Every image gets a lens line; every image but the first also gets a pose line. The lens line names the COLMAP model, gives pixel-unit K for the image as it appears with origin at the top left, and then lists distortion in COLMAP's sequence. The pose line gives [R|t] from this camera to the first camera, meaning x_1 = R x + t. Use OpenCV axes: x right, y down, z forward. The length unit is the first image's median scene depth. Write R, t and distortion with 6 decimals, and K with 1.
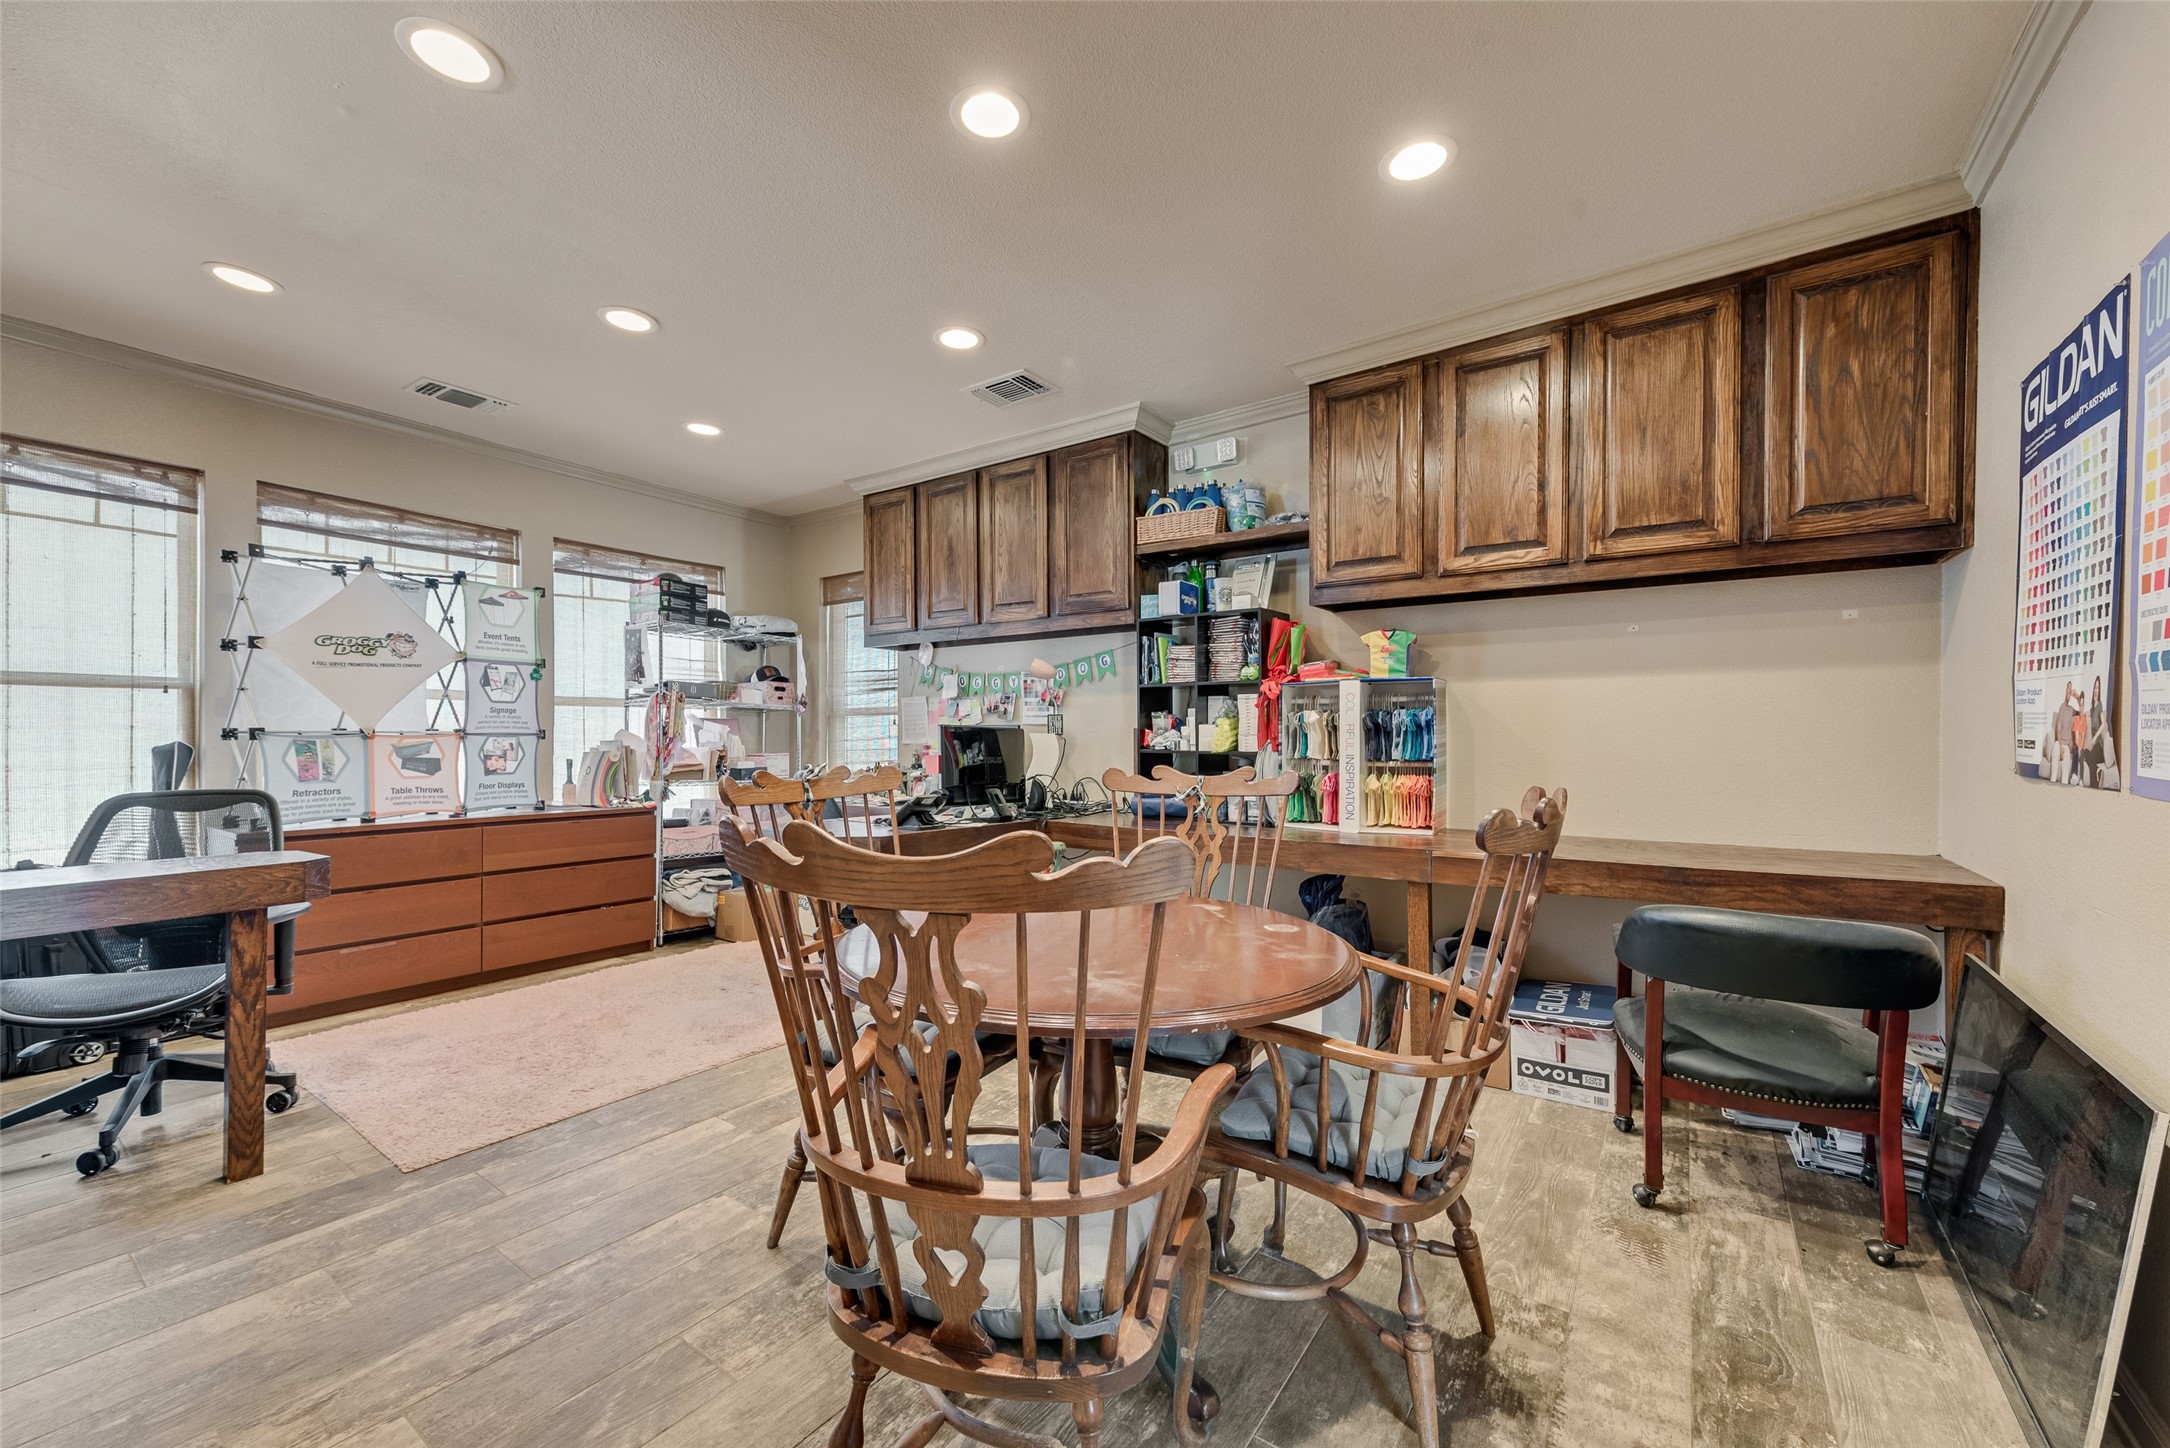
lens RADIAL K [[860.8, 0, 1087.5], [0, 860.8, 732.0], [0, 0, 1]] dist [0.013042, -0.000127]
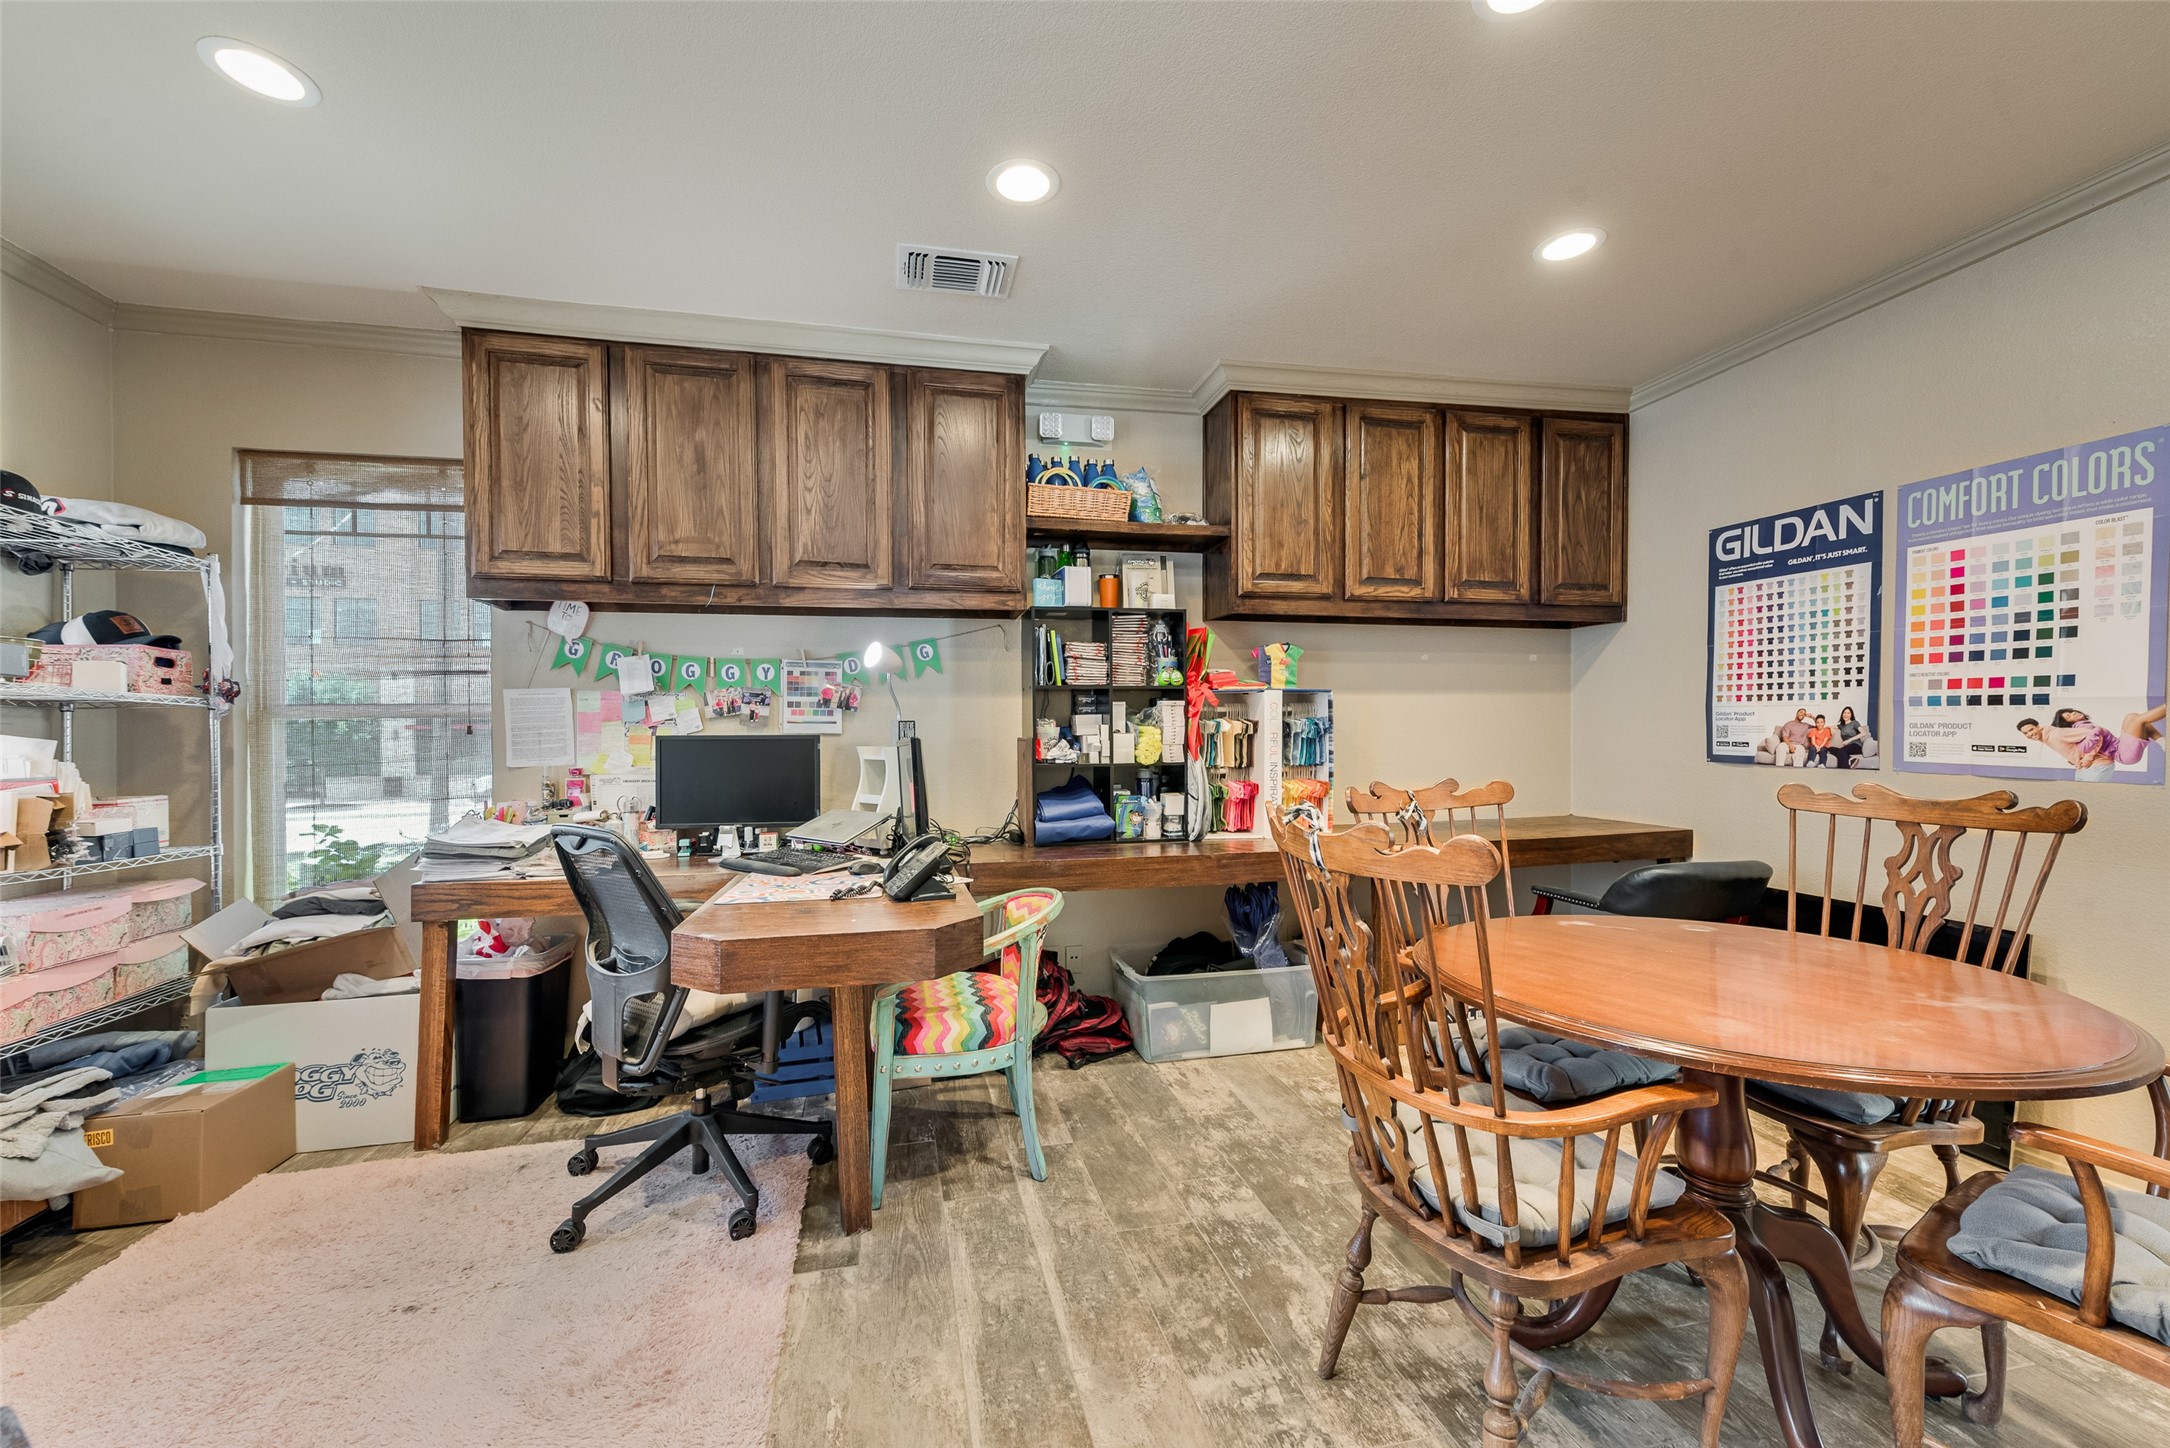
lens RADIAL K [[860.8, 0, 1083.2], [0, 860.8, 728.6], [0, 0, 1]] dist [0.013042, -0.000127]
pose [[0.669988, -0.003287, 0.742364, -0.561381], [0.006926, 0.999974, -0.001823, -0.012815], [-0.742339, 0.006363, 0.669994, 0.443612]]
